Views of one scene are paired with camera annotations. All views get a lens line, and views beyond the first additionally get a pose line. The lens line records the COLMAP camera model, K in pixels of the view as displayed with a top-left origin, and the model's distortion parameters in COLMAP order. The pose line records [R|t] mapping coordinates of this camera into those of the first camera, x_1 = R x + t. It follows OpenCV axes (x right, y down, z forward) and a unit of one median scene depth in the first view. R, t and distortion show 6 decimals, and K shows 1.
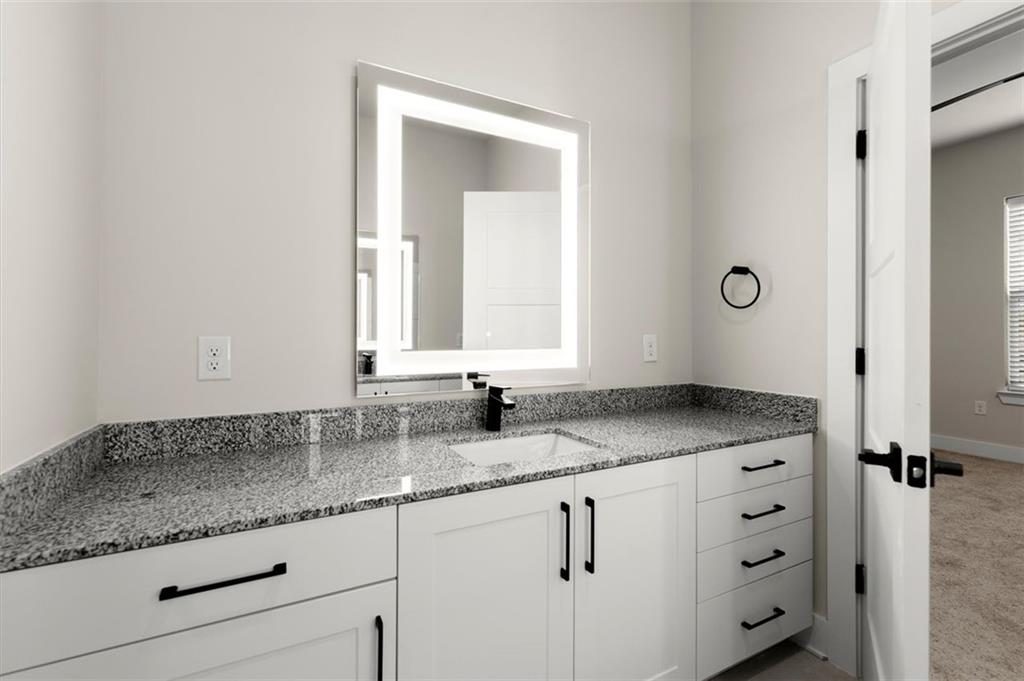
lens RADIAL K [[440.9, 0, 509.8], [0, 440.9, 336.3], [0, 0, 1]] dist [-0.002502, 0.000273]
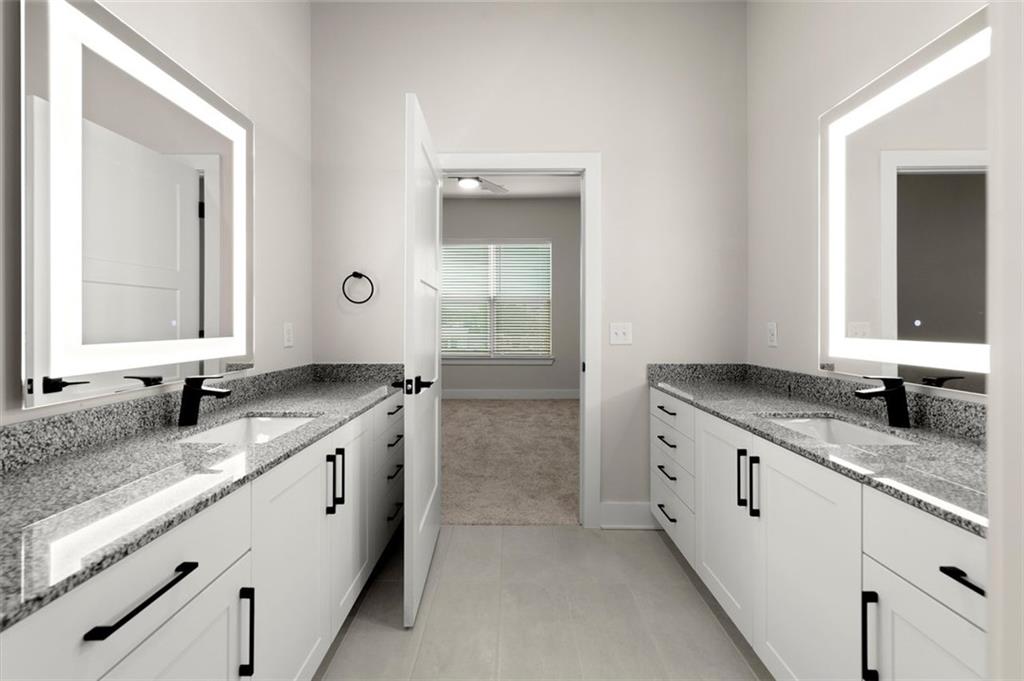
lens RADIAL K [[443.7, 0, 508.6], [0, 443.7, 326.5], [0, 0, 1]] dist [0.001082, 0.000204]
pose [[0.458206, -0.007493, 0.888814, -0.576816], [0.003353, 0.999972, 0.006701, -0.000325], [-0.888840, -0.000090, 0.458219, -0.037270]]
